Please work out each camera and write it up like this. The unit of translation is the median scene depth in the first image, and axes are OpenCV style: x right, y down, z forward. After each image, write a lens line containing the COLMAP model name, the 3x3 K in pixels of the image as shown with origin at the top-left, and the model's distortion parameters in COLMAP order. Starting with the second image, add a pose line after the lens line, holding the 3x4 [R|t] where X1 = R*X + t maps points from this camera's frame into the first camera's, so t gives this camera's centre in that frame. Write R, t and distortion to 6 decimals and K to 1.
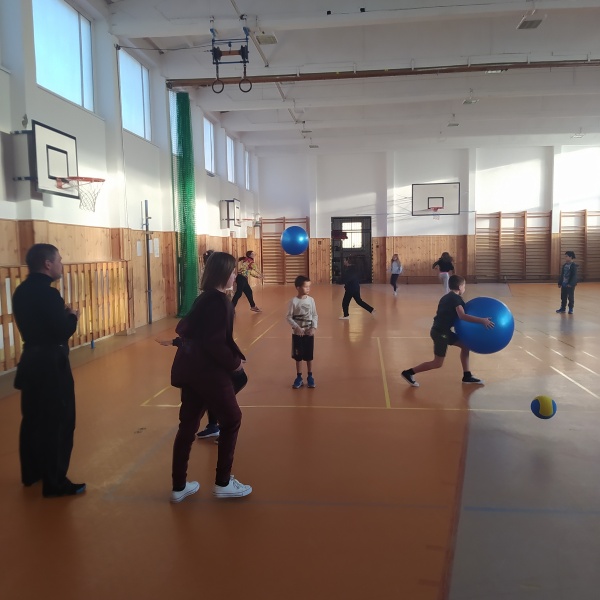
lens RADIAL K [[608.6, 0, 300.1], [0, 608.6, 299.7], [0, 0, 1]] dist [0.004653, 0.000000]
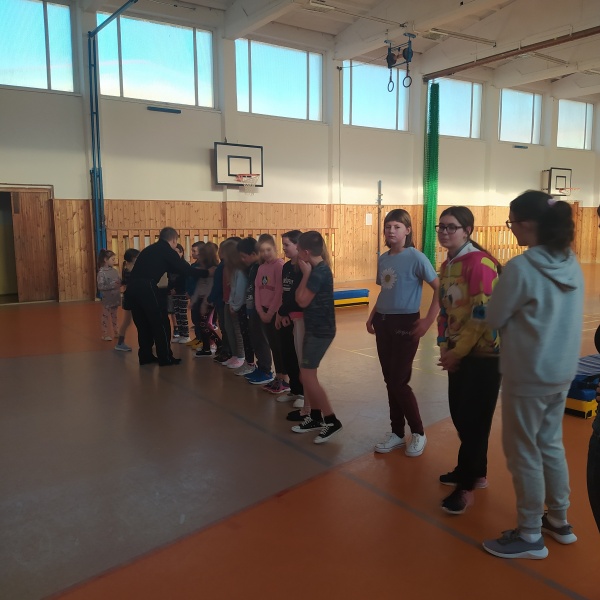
lens RADIAL K [[608.6, 0, 300.2], [0, 608.6, 301.3], [0, 0, 1]] dist [0.004653, 0.000000]
pose [[0.660544, 0.096205, -0.744598, 0.720737], [-0.059247, 0.995343, 0.076044, -0.000449], [0.748446, -0.006115, 0.663168, 0.044975]]
